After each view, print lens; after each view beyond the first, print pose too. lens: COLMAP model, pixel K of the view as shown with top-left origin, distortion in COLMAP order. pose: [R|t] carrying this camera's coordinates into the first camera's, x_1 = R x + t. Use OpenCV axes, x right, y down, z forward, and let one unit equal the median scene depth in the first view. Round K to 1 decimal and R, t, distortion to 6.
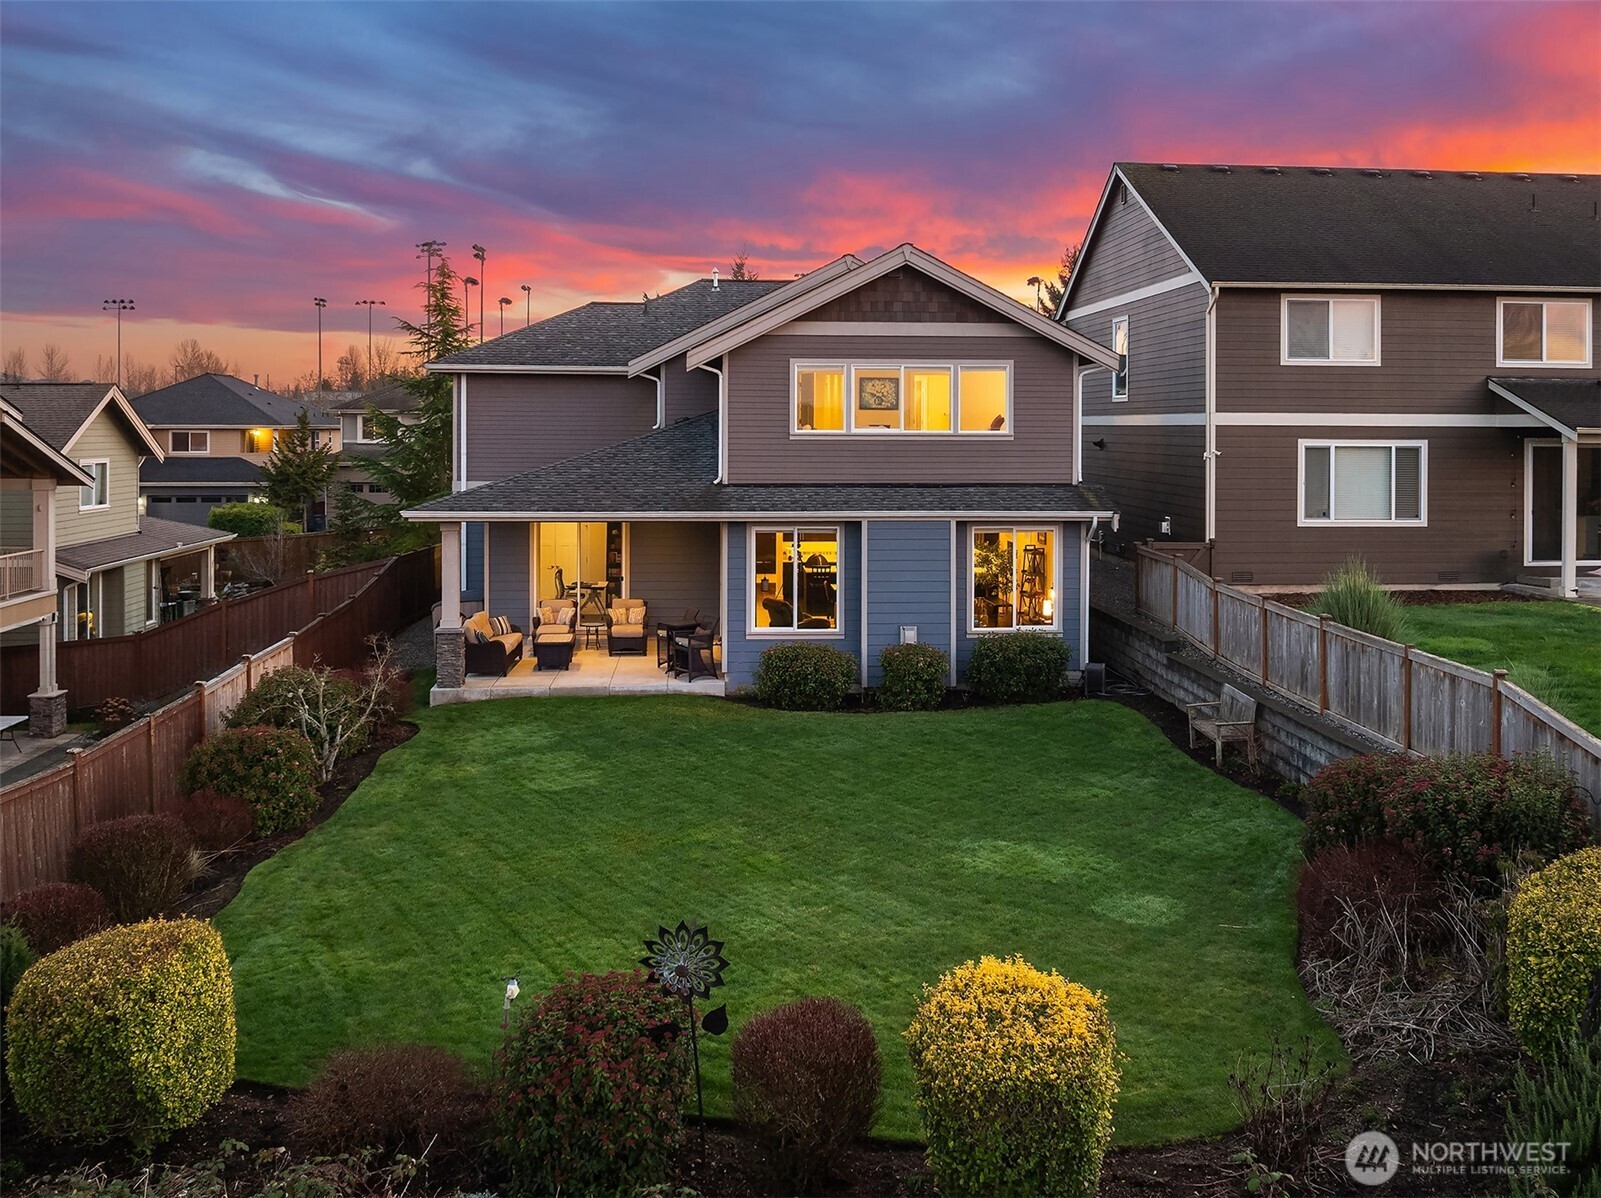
lens RADIAL K [[1344.0, 0, 743.8], [0, 1344.0, 597.6], [0, 0, 1]] dist [-0.031291, -0.009261]
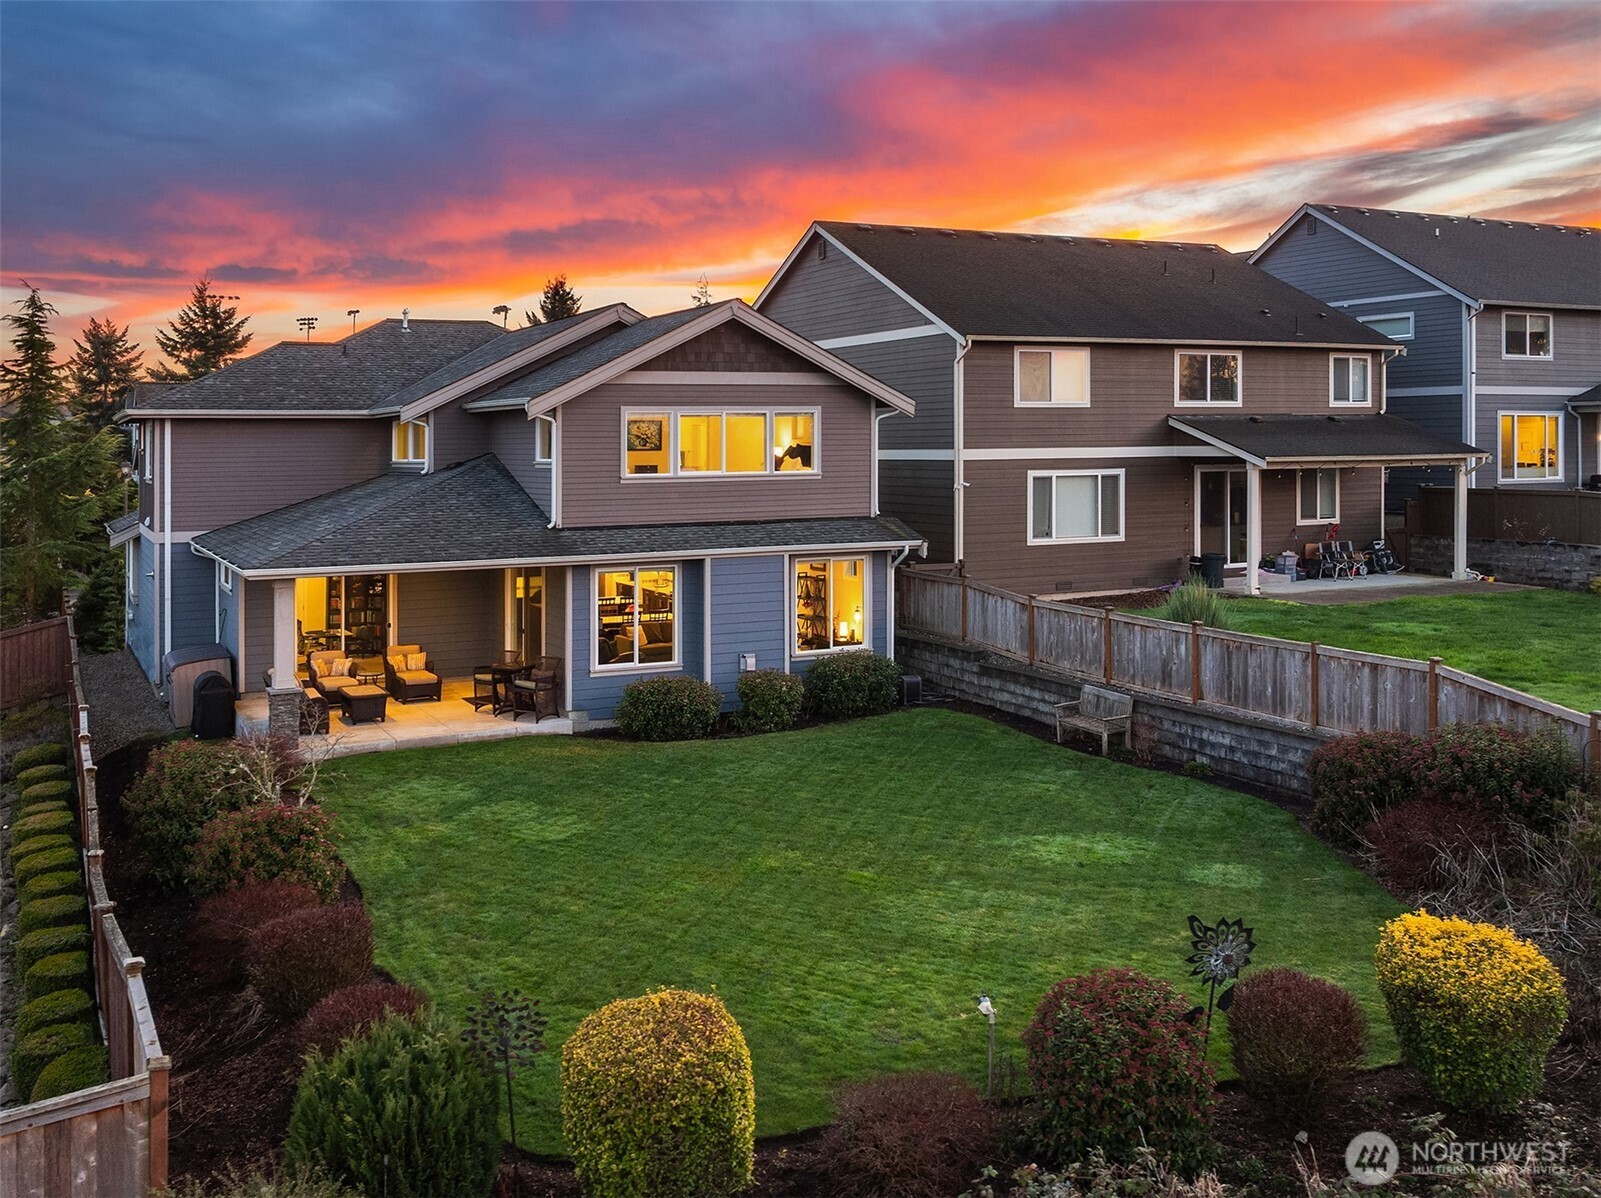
lens RADIAL K [[1287.8, 0, 803.9], [0, 1287.8, 611.2], [0, 0, 1]] dist [-0.020730, -0.000356]
pose [[0.944878, -0.056684, 0.322478, -0.159594], [0.059557, 0.998224, 0.000957, -0.010942], [-0.321960, 0.018302, 0.946576, 0.008149]]
